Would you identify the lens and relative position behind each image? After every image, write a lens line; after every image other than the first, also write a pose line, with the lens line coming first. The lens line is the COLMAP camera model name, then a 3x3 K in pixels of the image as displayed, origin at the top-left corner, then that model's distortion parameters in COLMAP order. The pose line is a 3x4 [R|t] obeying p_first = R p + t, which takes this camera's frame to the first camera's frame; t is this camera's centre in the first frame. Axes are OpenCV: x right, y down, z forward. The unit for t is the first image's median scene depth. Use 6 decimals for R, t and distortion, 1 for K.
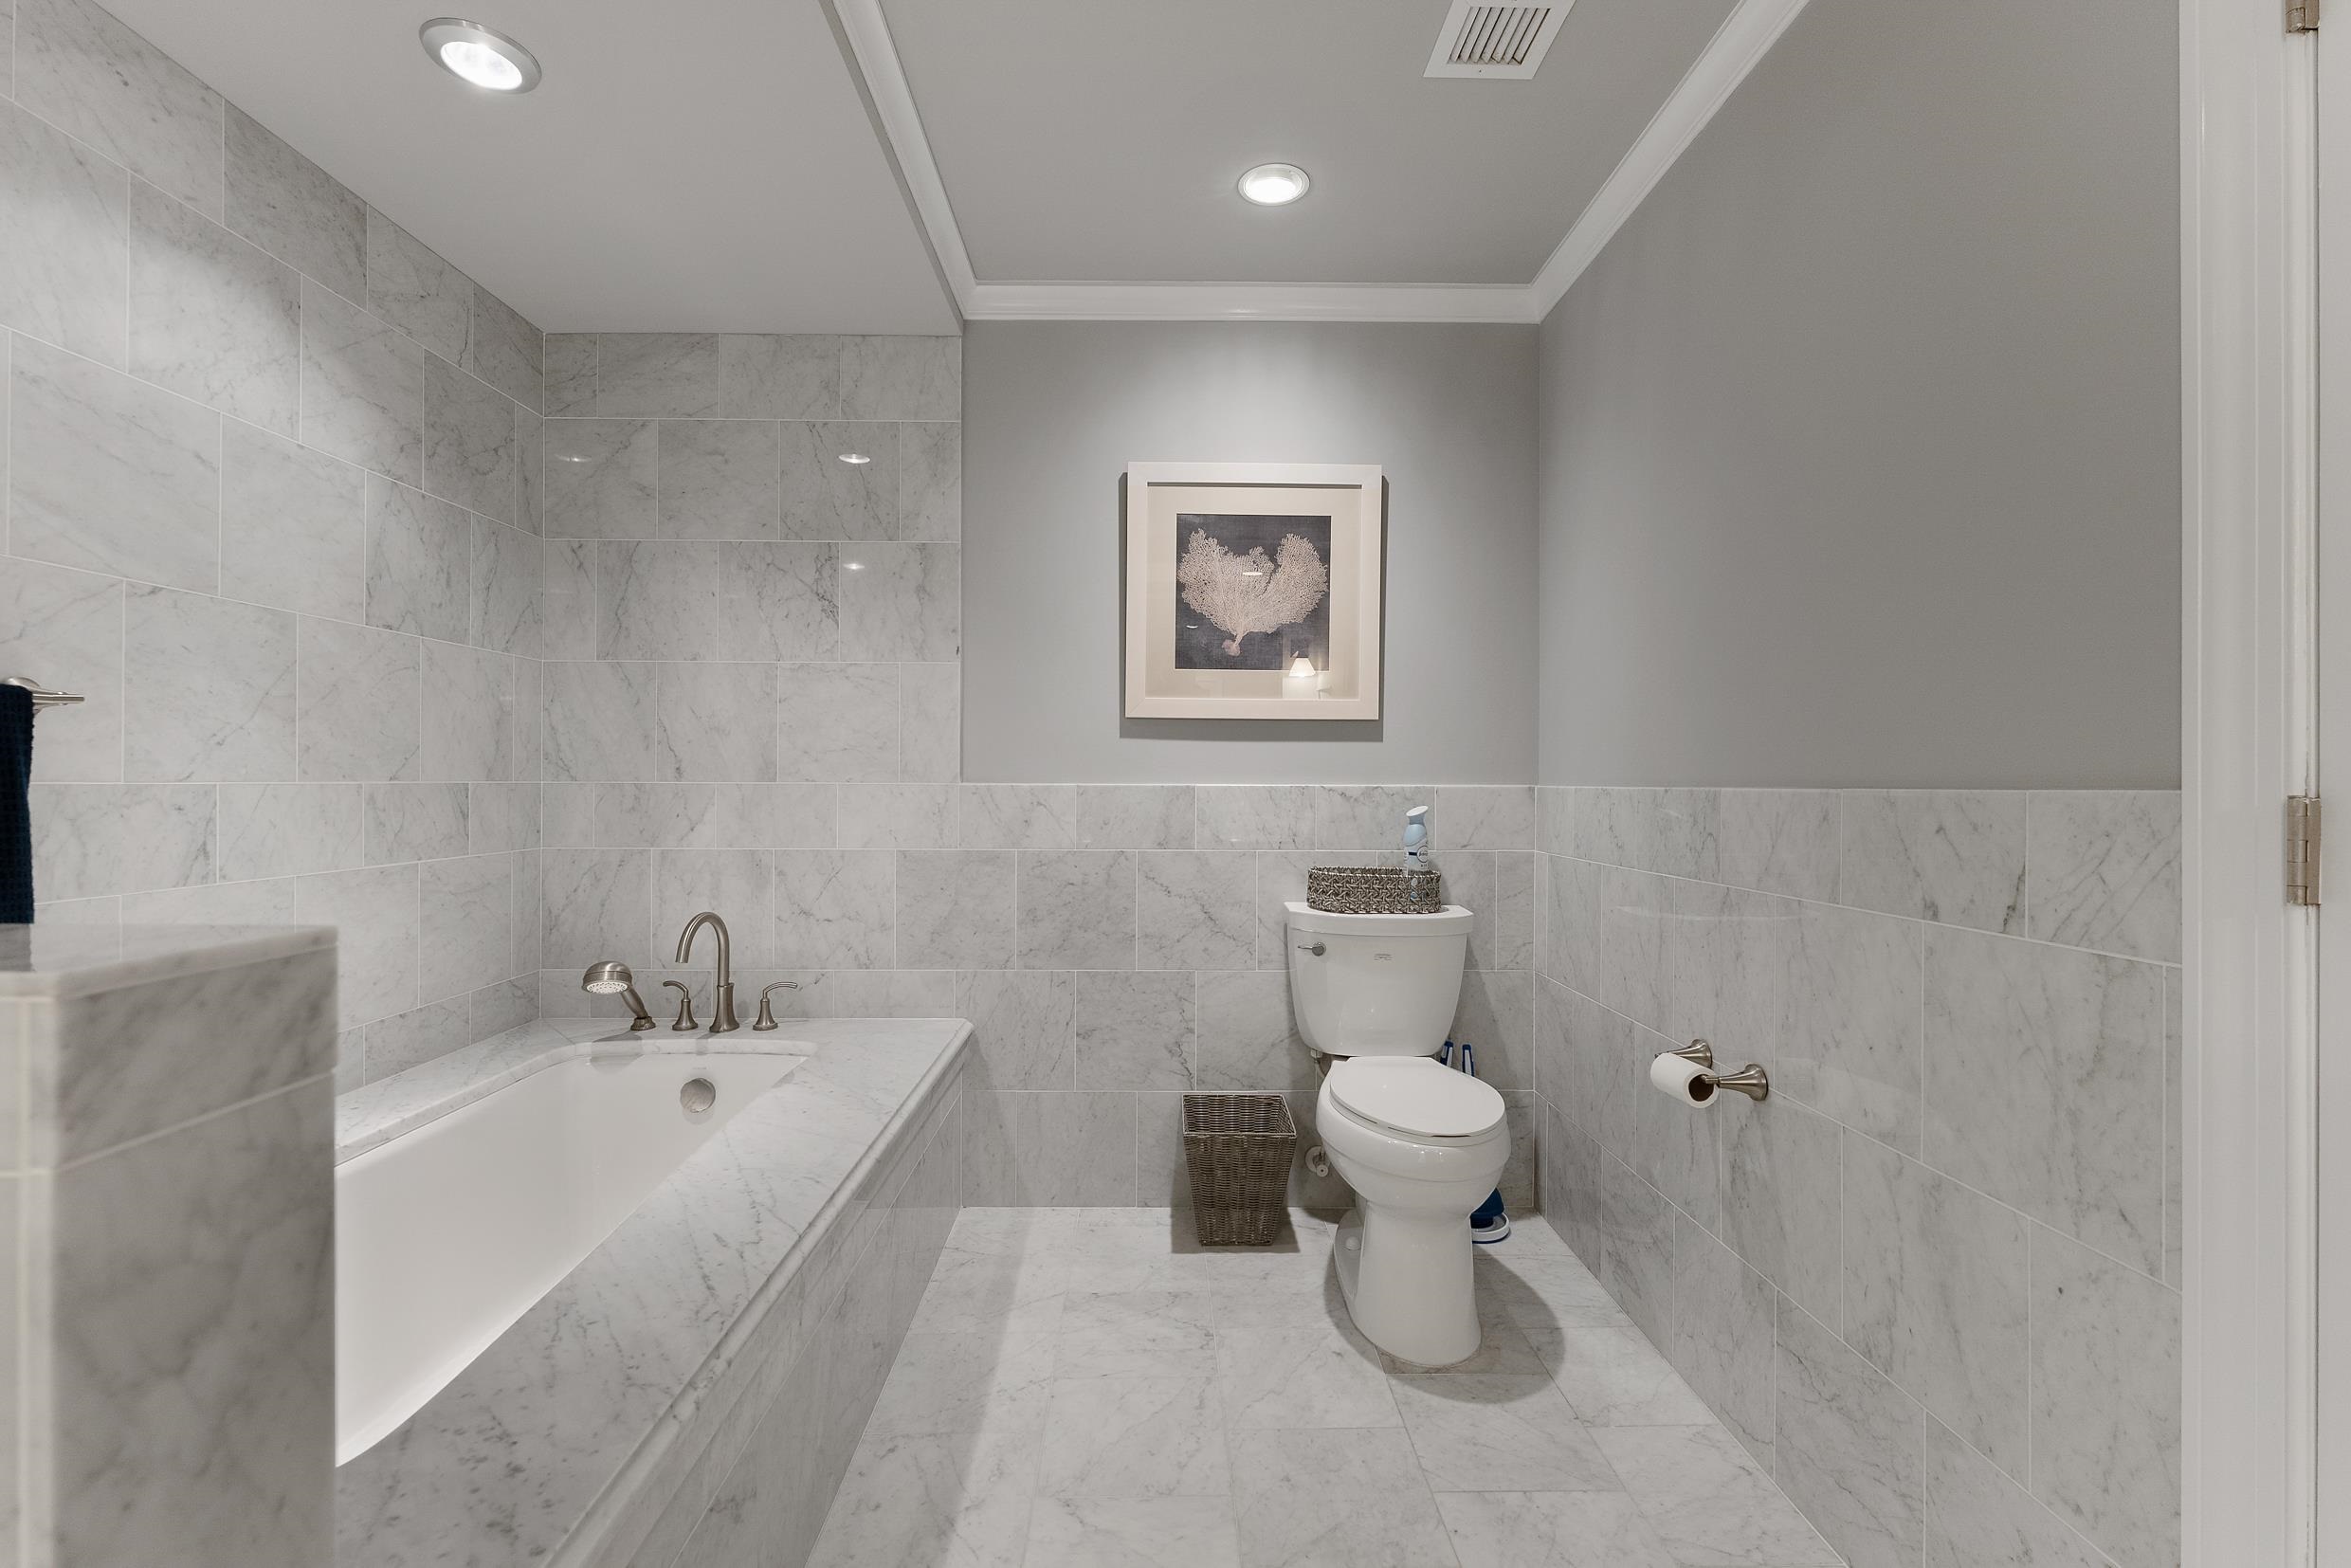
lens RADIAL K [[1023.3, 0, 1177.3], [0, 1023.3, 784.0], [0, 0, 1]] dist [-0.003174, -0.000534]
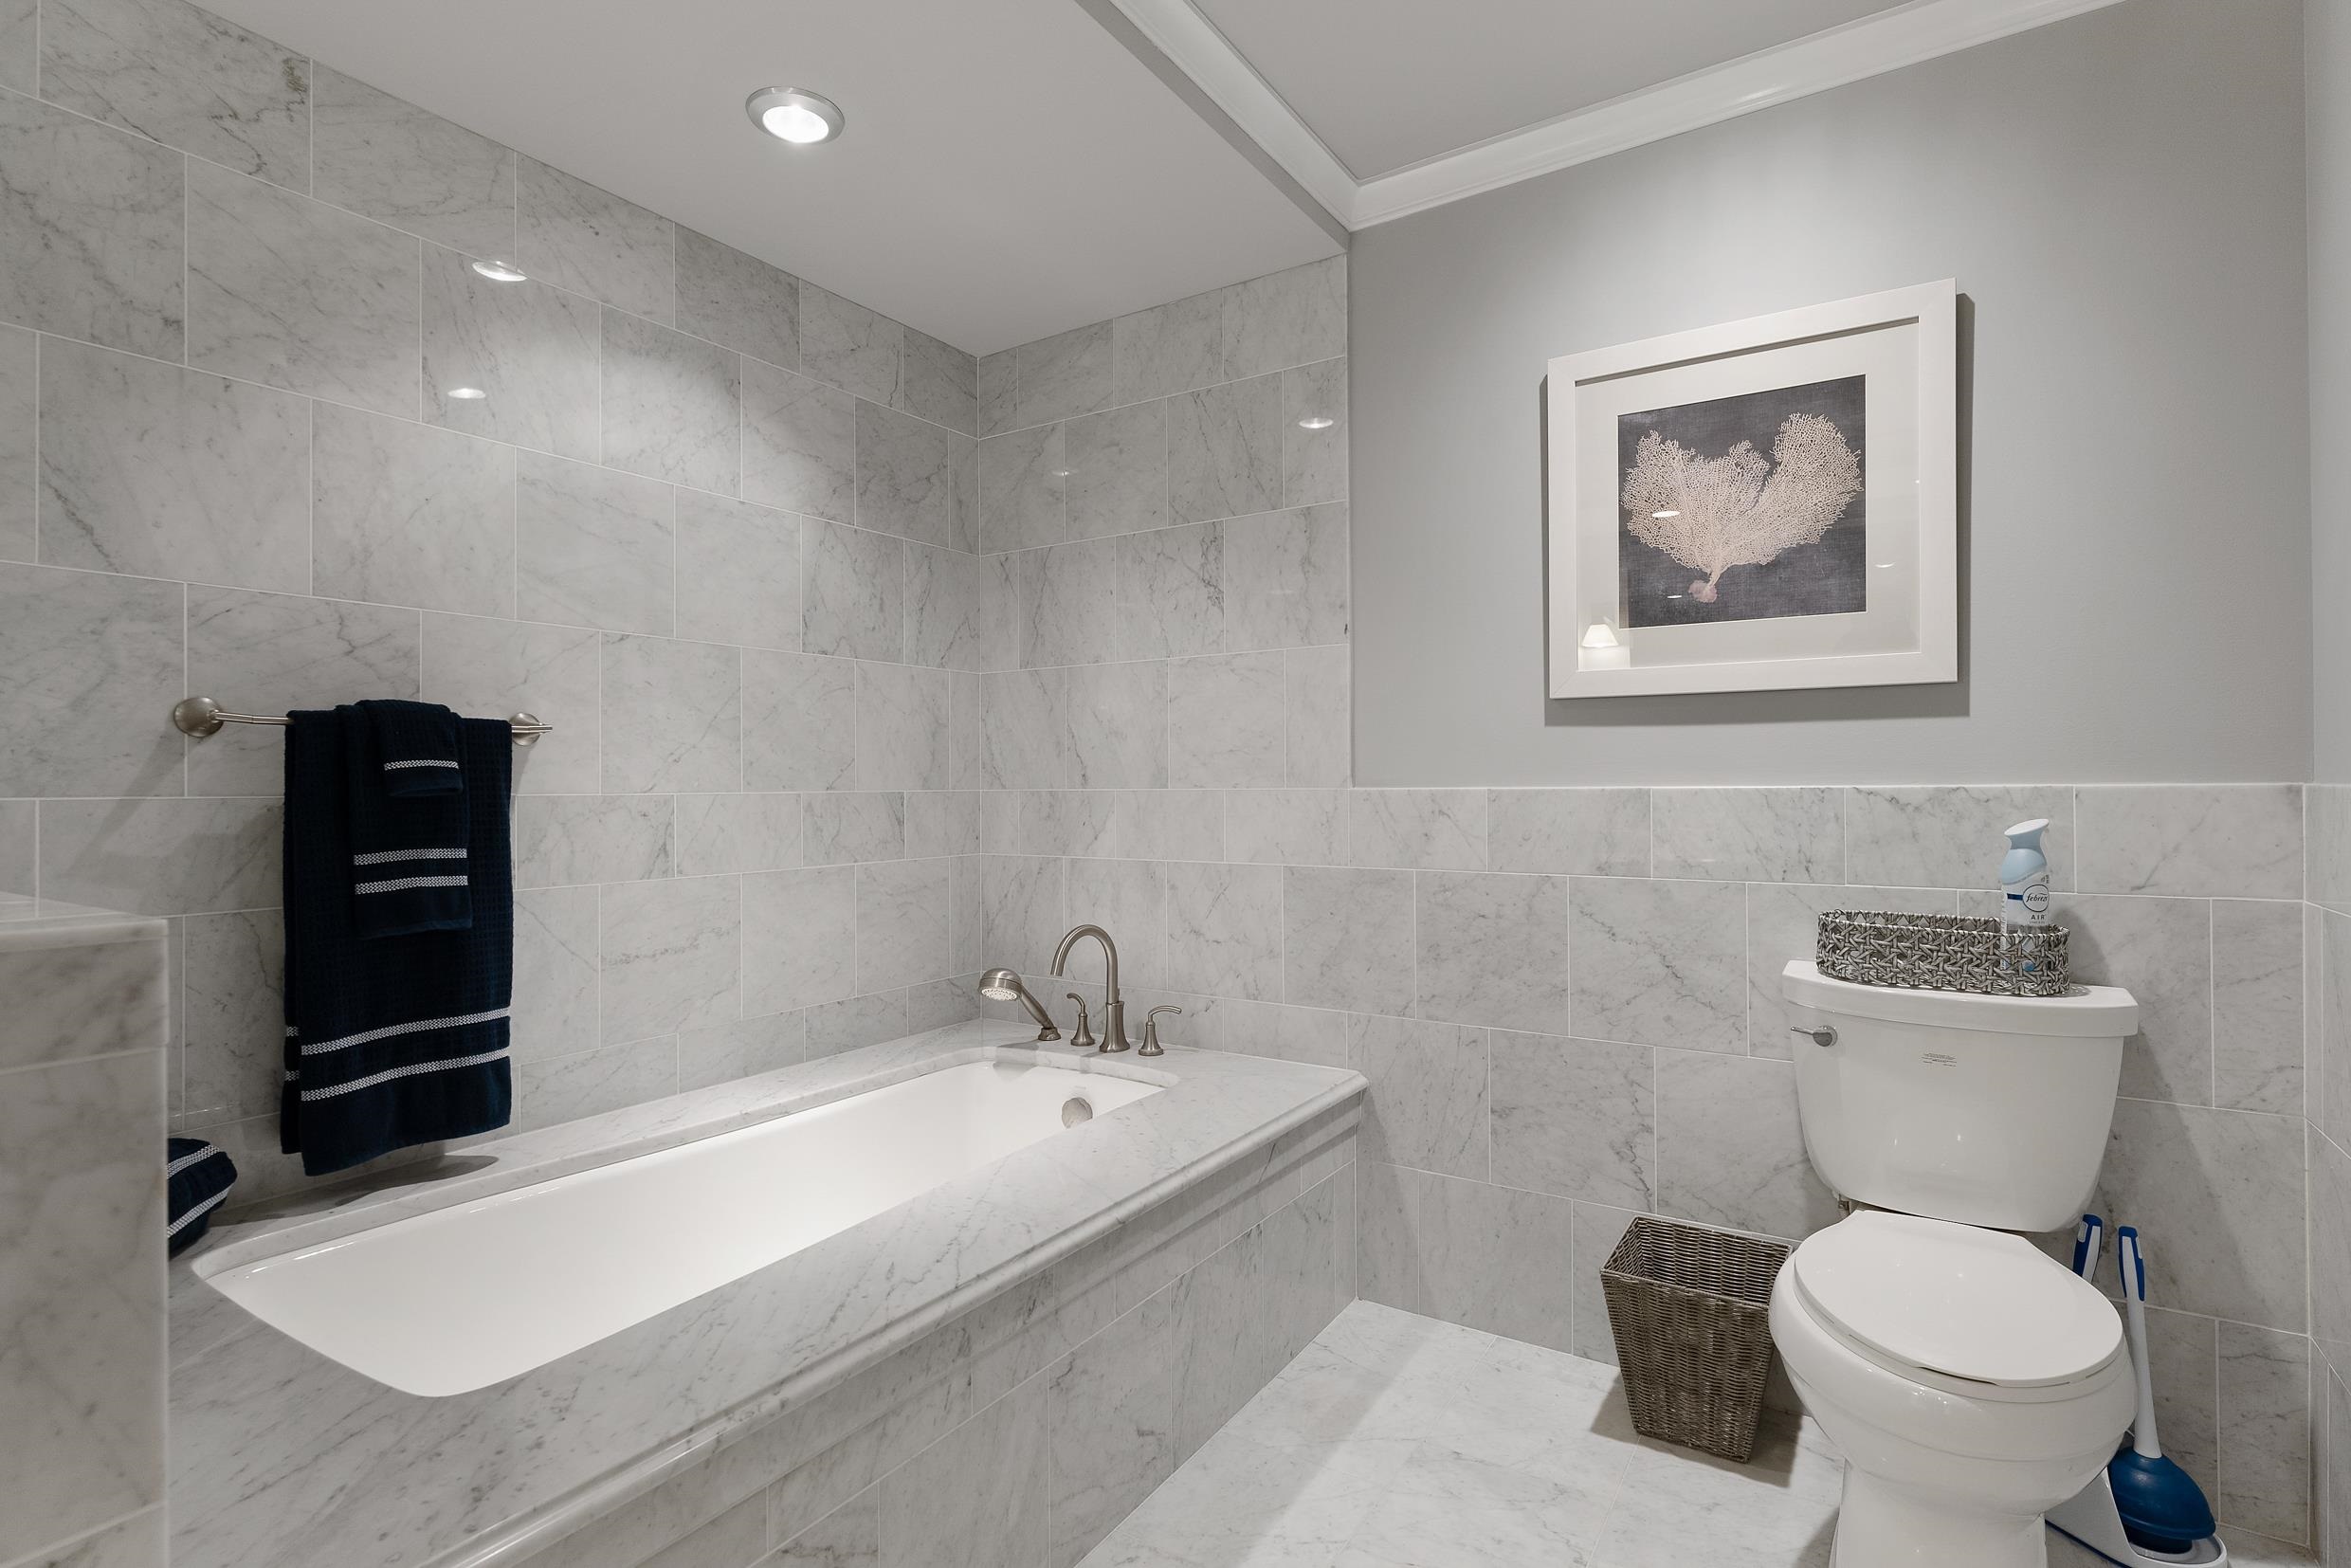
lens RADIAL K [[1162.7, 0, 1192.5], [0, 1162.7, 783.2], [0, 0, 1]] dist [-0.001364, -0.000967]
pose [[0.821603, -0.010589, -0.569961, 0.232196], [0.008264, 0.999944, -0.006666, 0.000579], [0.570000, 0.000766, 0.821644, 0.154390]]
